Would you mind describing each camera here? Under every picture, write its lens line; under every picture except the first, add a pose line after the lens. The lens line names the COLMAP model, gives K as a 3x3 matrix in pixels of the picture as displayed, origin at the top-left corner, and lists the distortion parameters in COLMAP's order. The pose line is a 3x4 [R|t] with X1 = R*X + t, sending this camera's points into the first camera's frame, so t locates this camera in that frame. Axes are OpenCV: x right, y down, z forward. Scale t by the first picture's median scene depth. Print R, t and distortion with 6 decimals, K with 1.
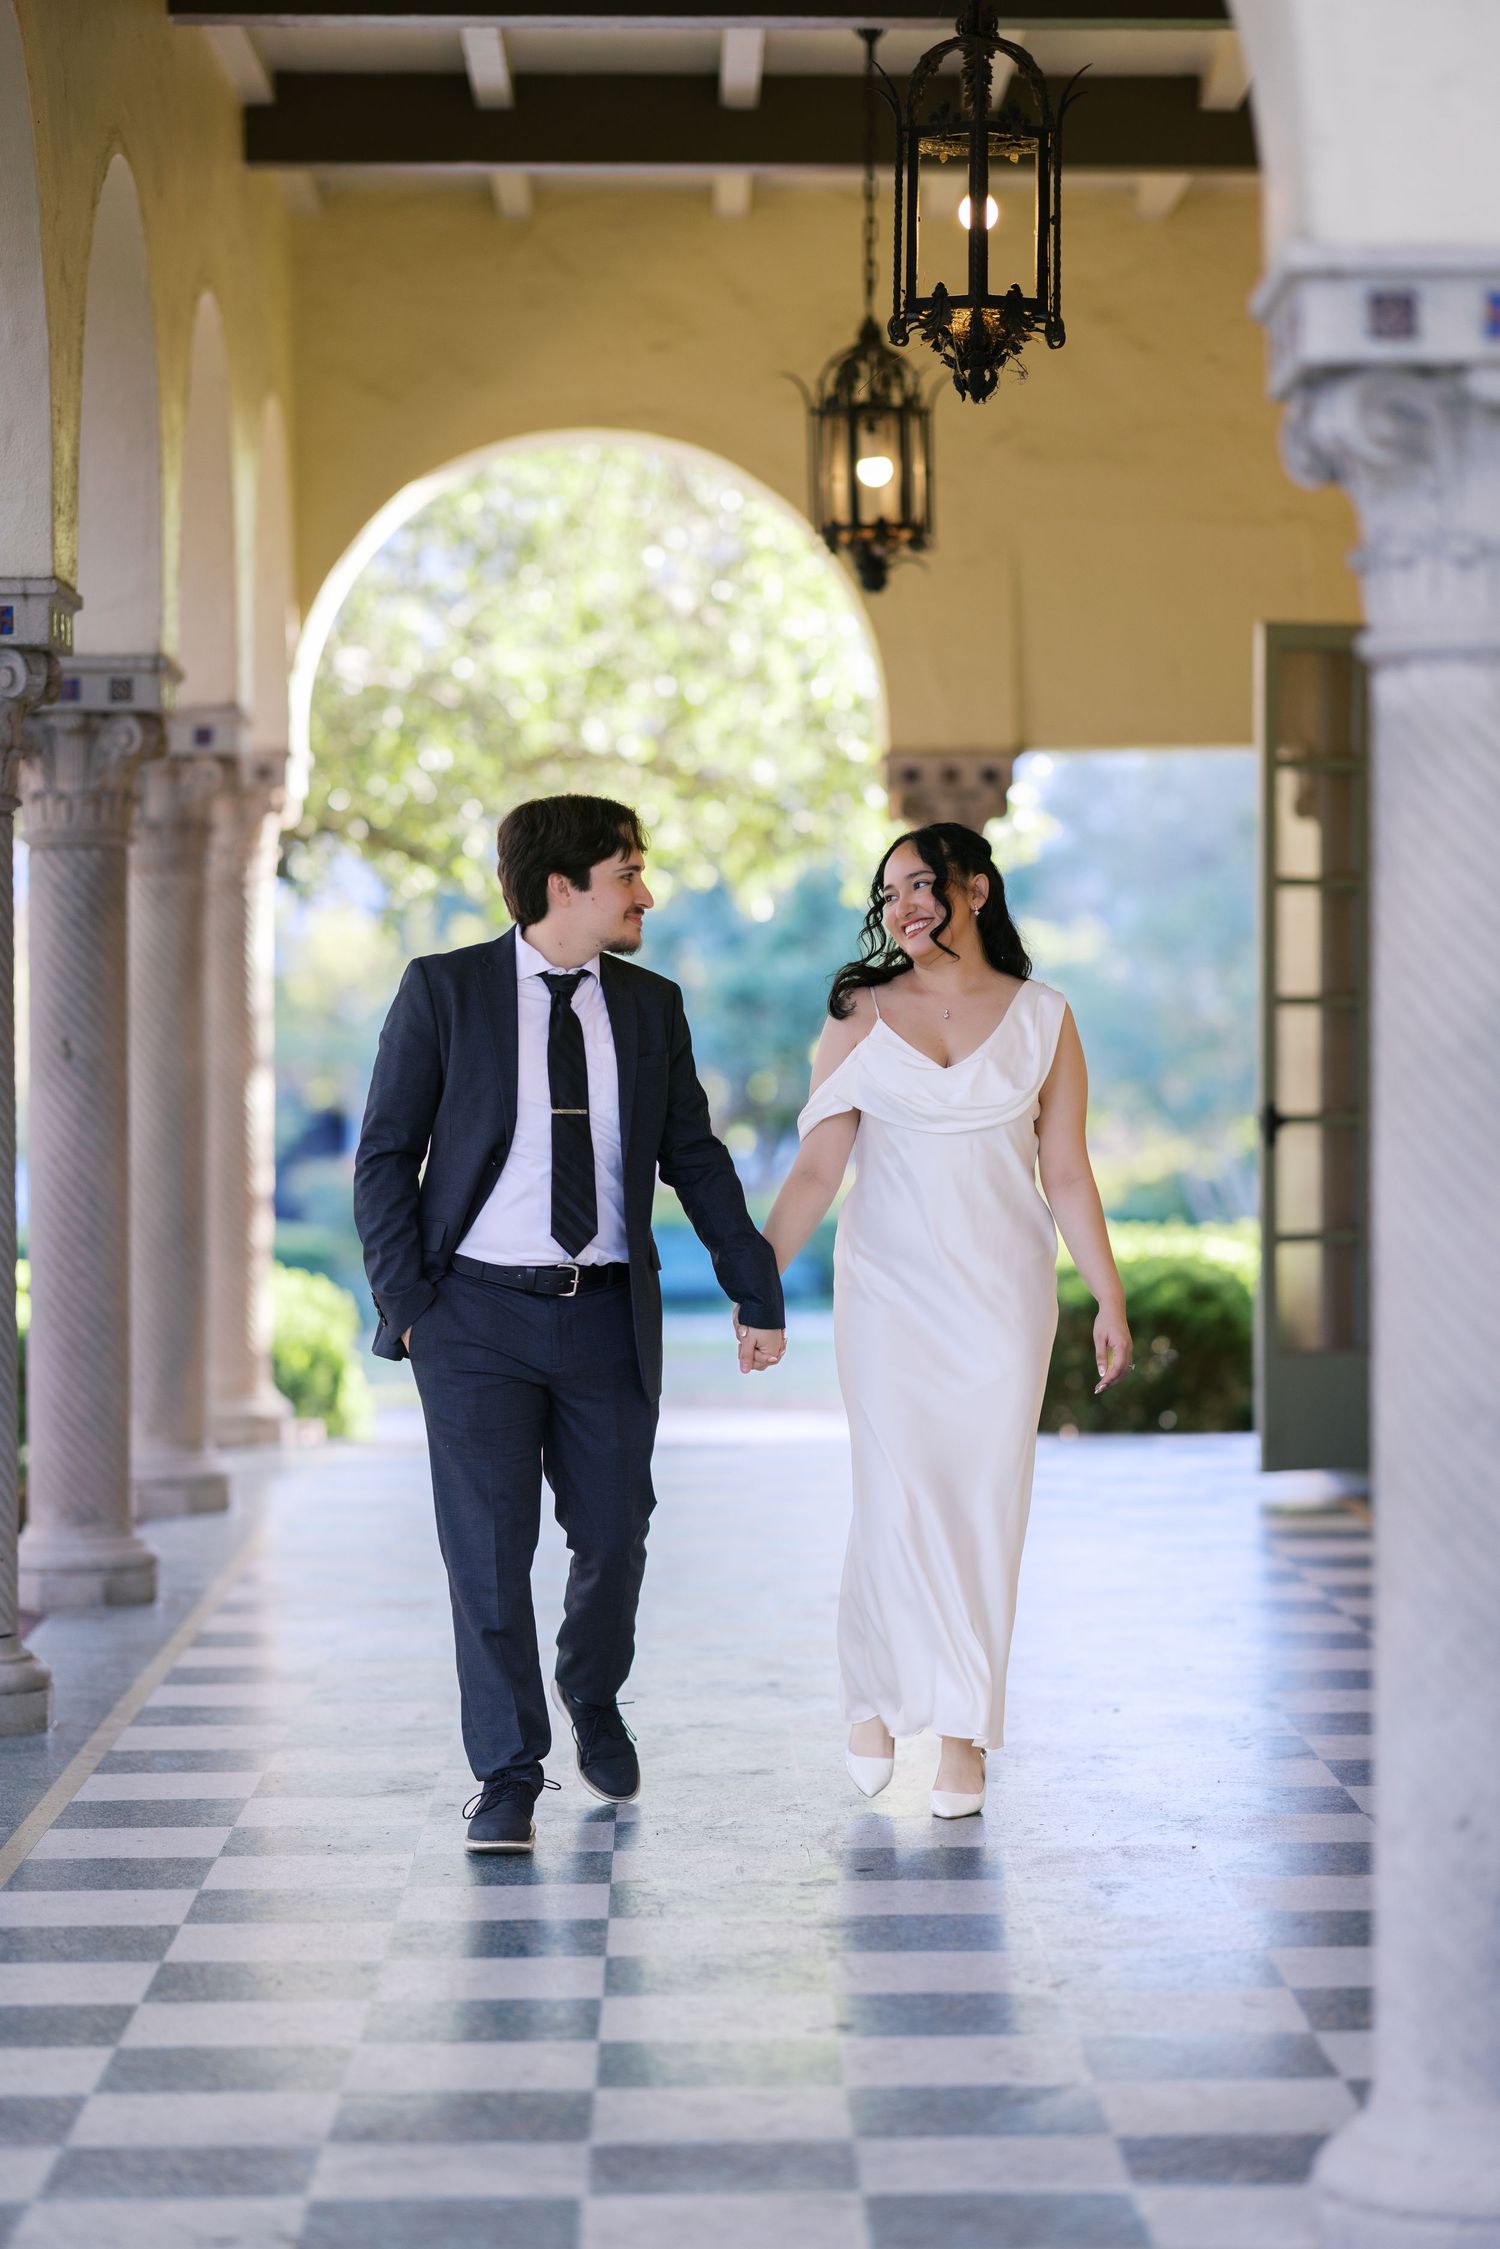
lens RADIAL K [[5495.5, 0, 750.0], [0, 5495.5, 1124.5], [0, 0, 1]] dist [-0.069836, 0.965384]
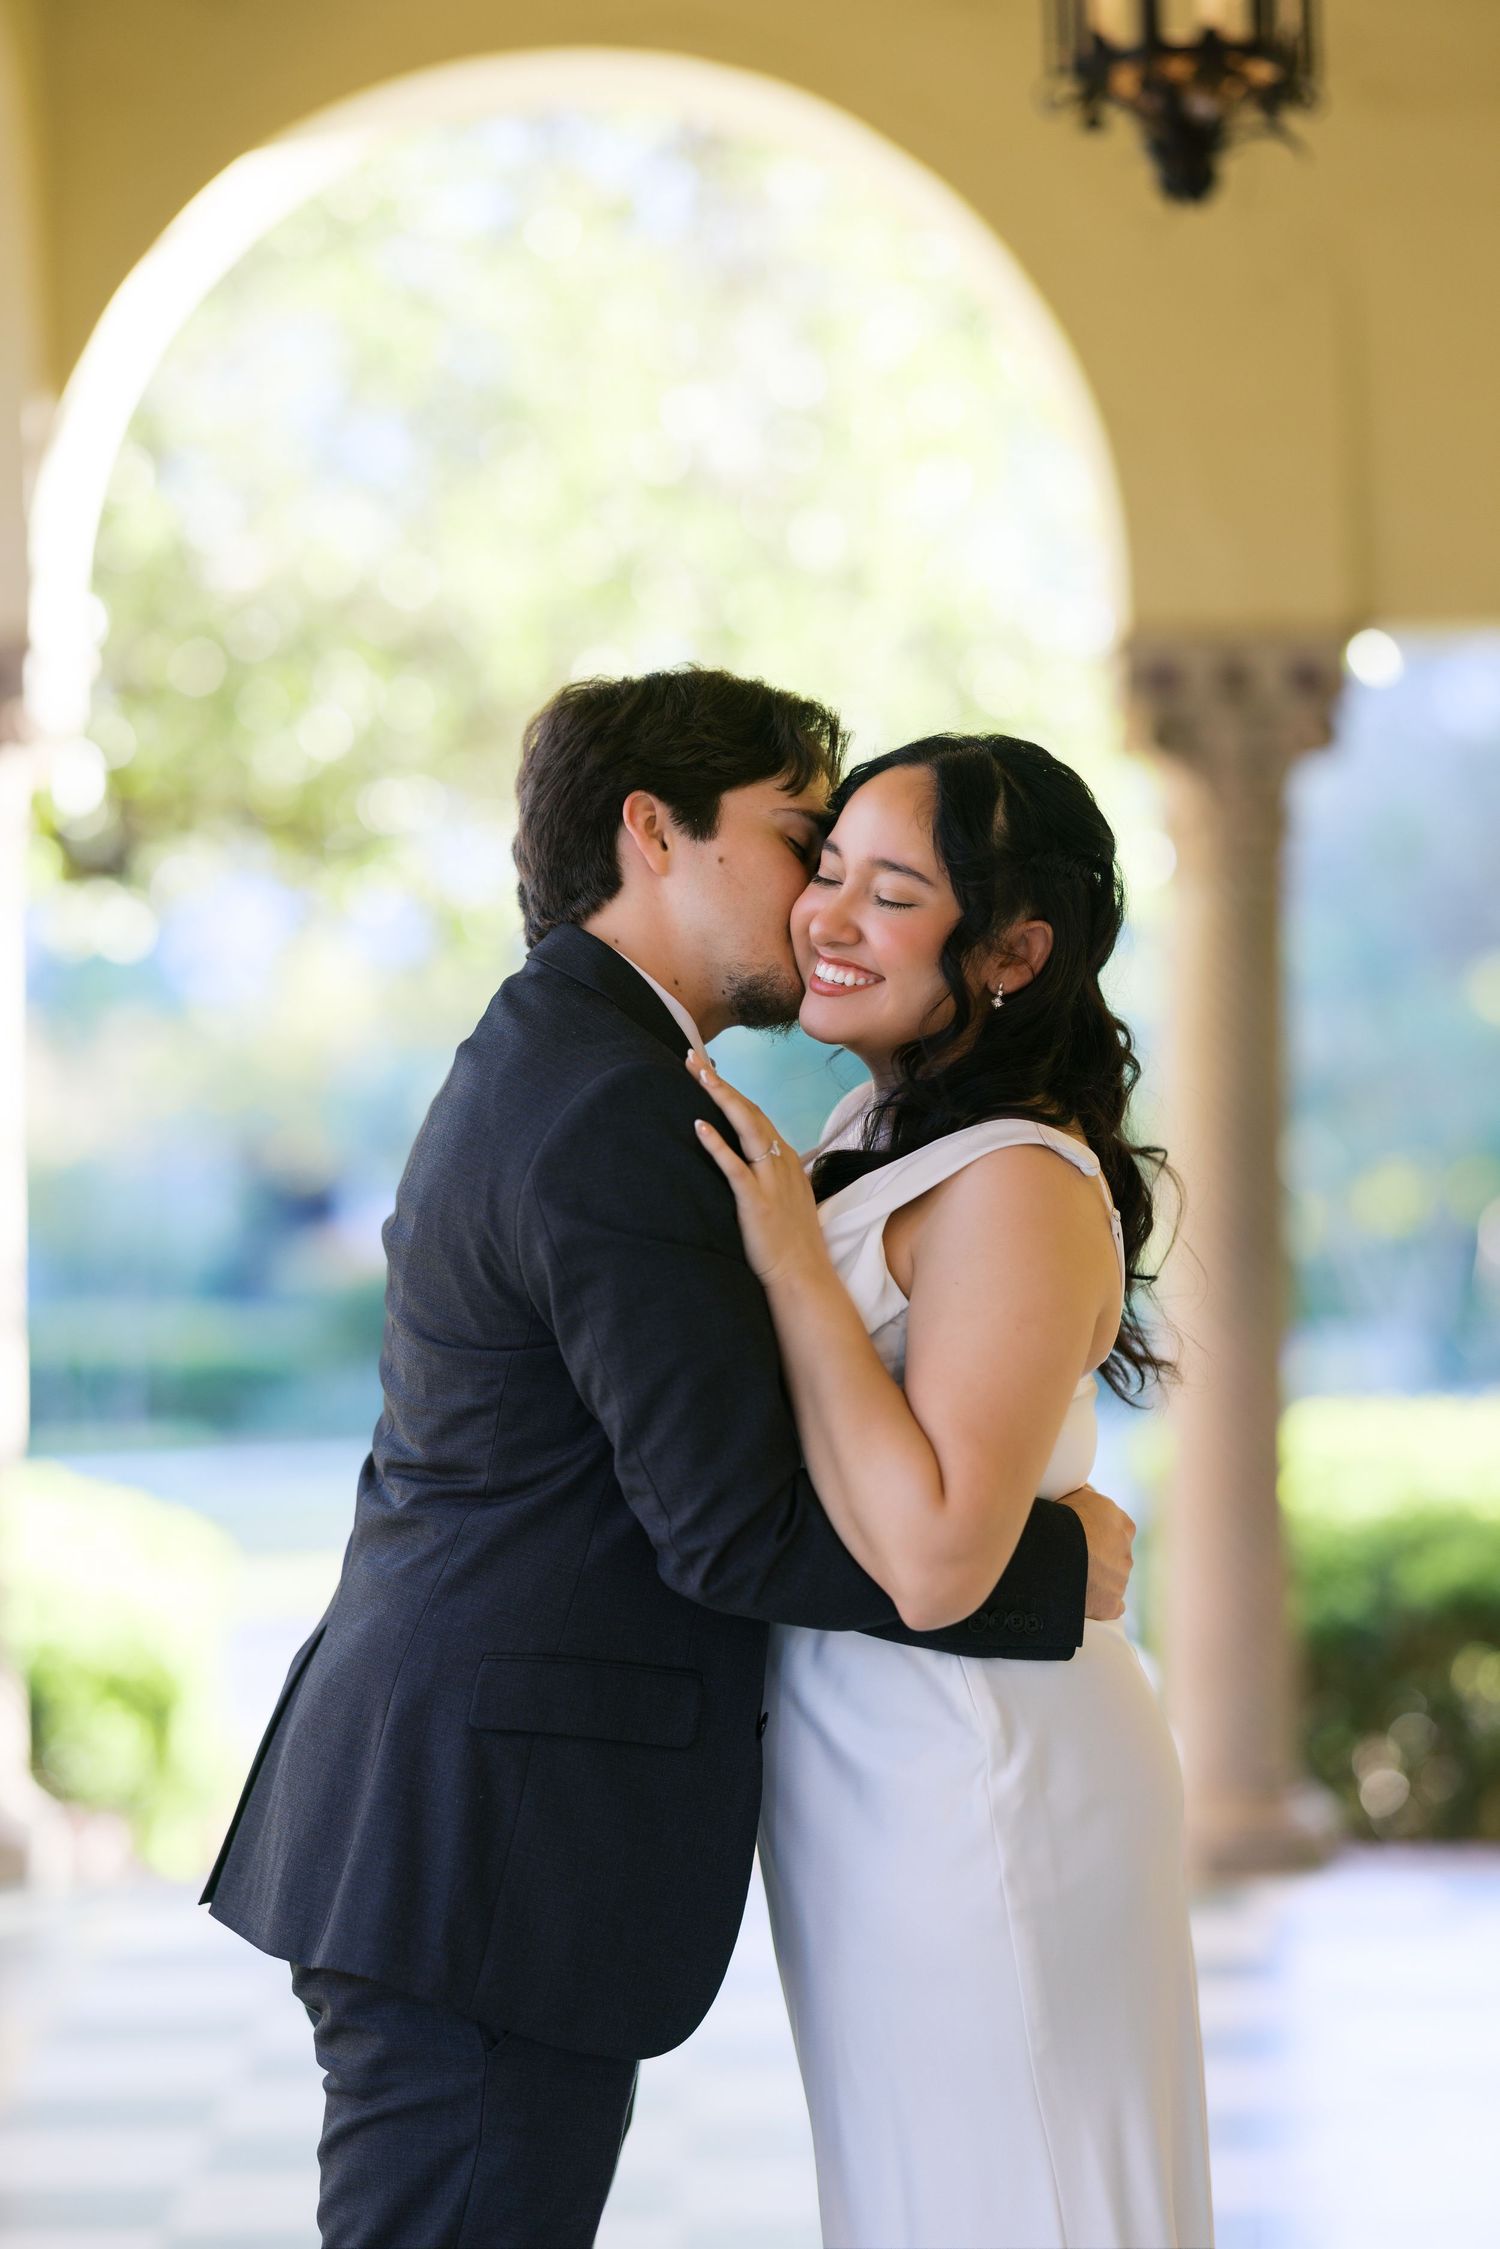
lens RADIAL K [[5495.5, 0, 750.0], [0, 5495.5, 1124.5], [0, 0, 1]] dist [-0.069836, 0.965384]
pose [[0.999985, -0.003555, -0.004102, -0.013869], [0.003522, 0.999962, -0.008033, -0.019254], [0.004131, 0.008019, 0.999959, 0.617748]]
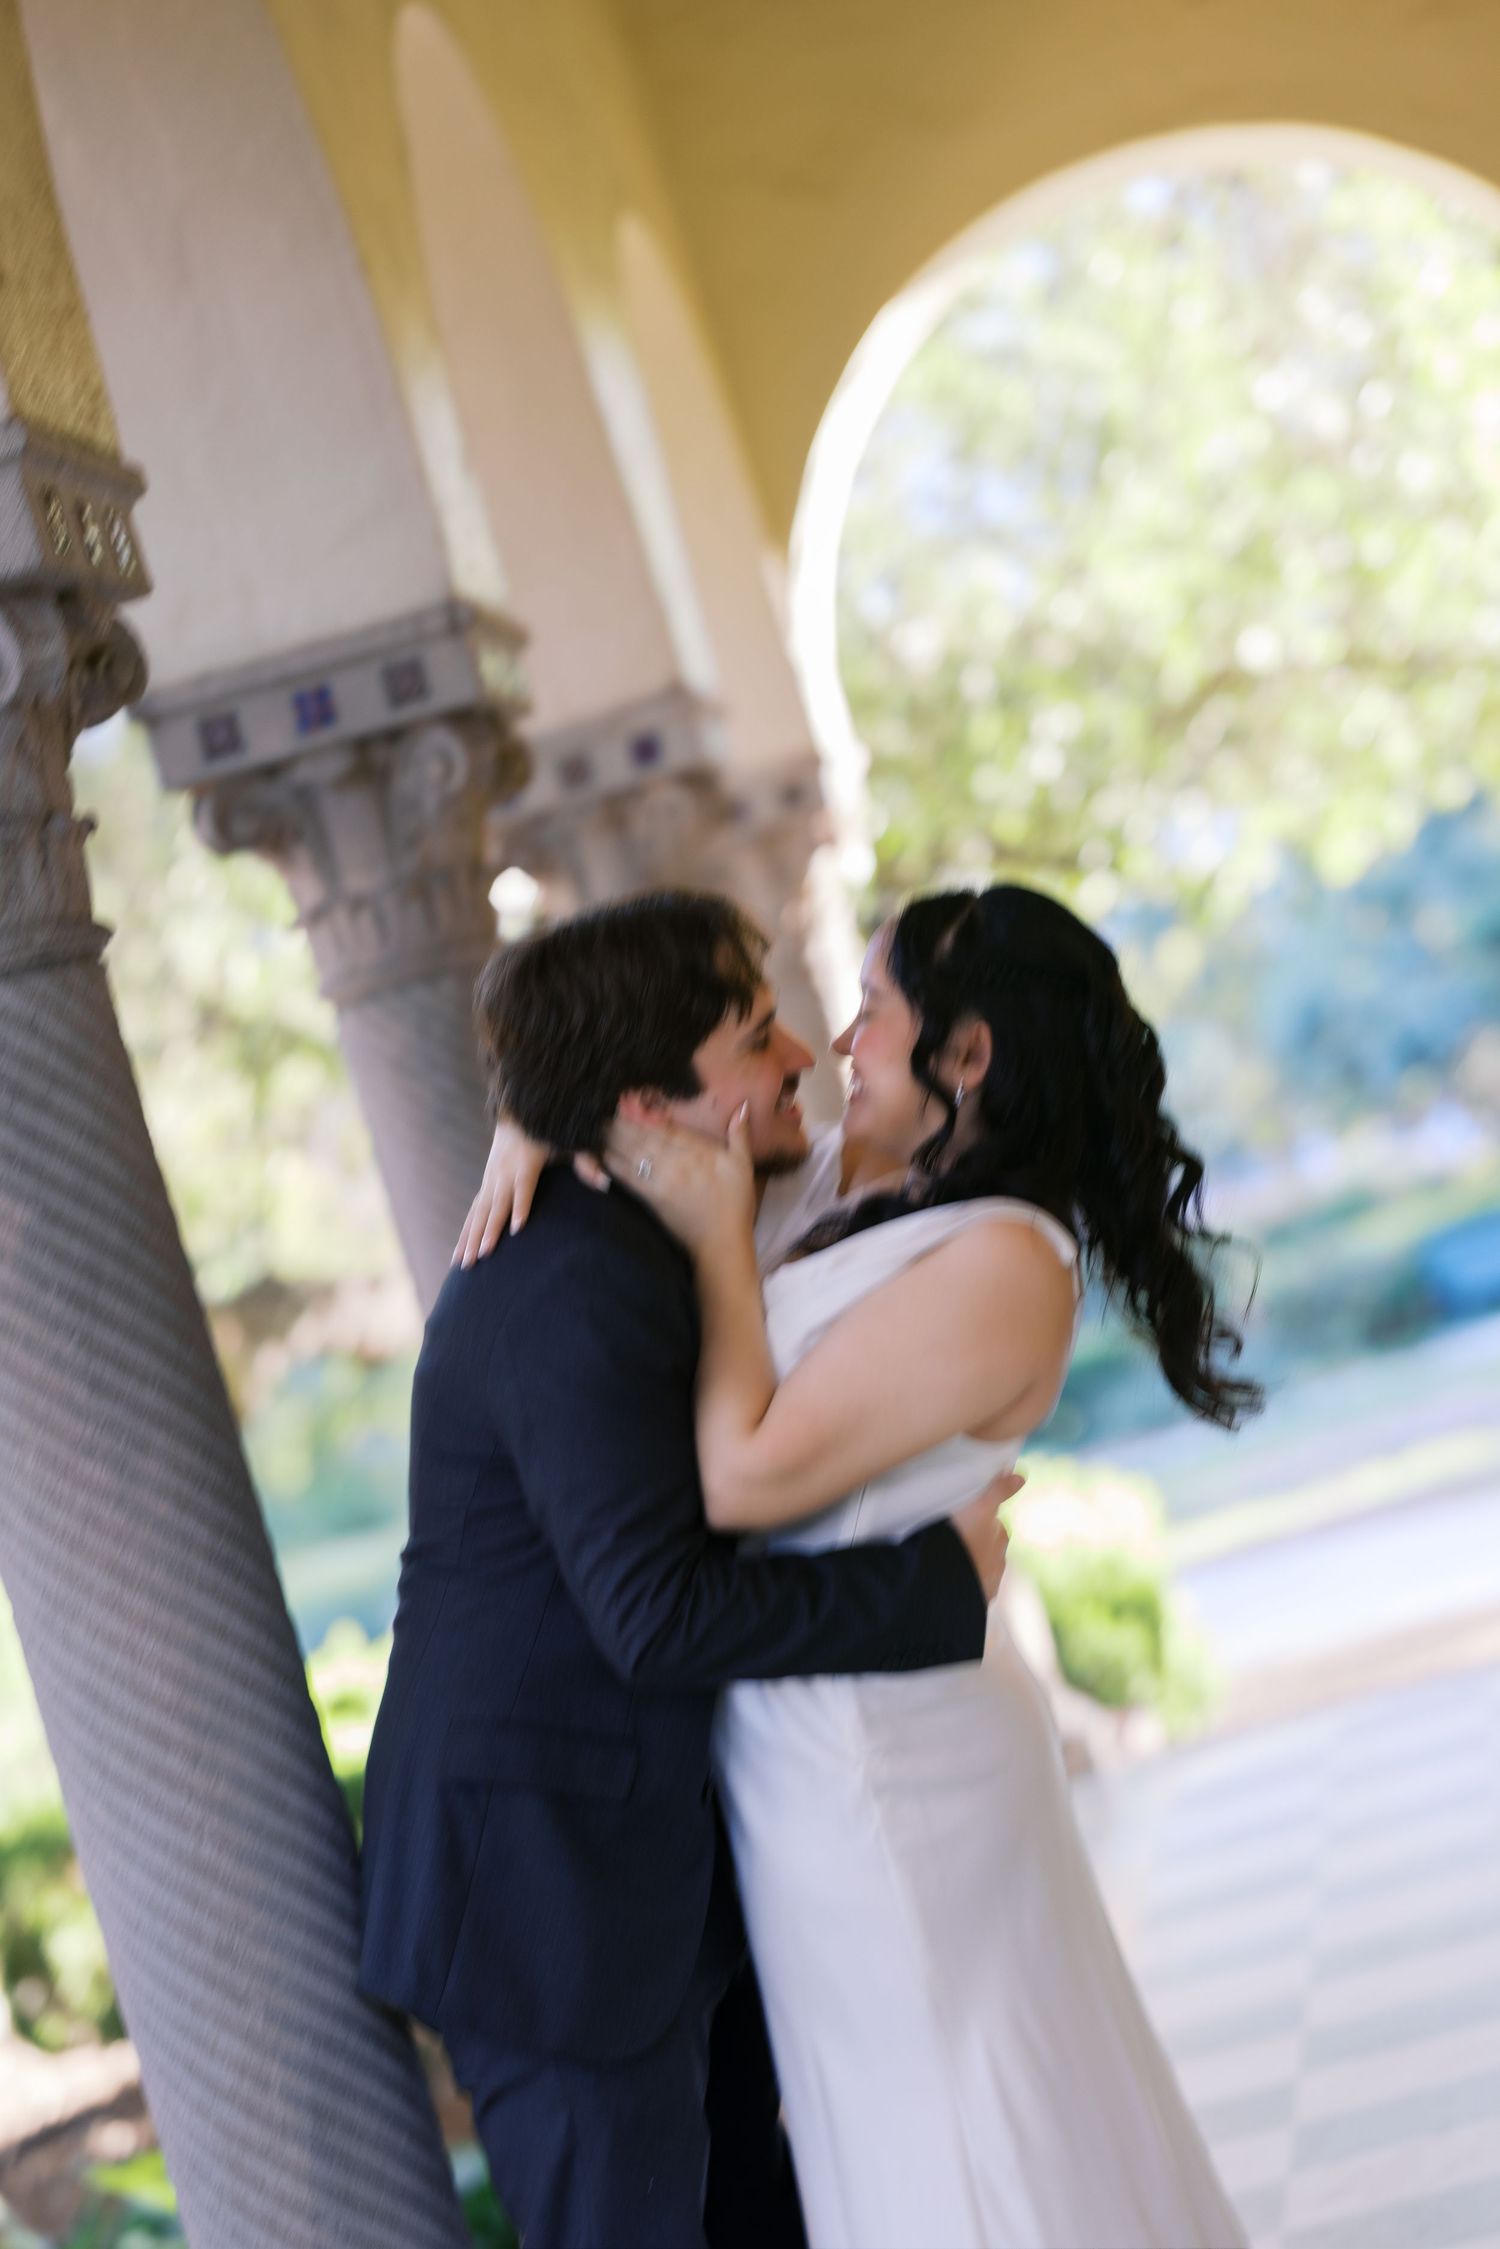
lens RADIAL K [[5572.4, 0, 750.0], [0, 5572.4, 1124.5], [0, 0, 1]] dist [0.042103, 0.386428]
pose [[0.952895, -0.272267, -0.133651, -0.020438], [0.271174, 0.962161, -0.026674, -0.013303], [0.135856, -0.010825, 0.990669, 0.457918]]
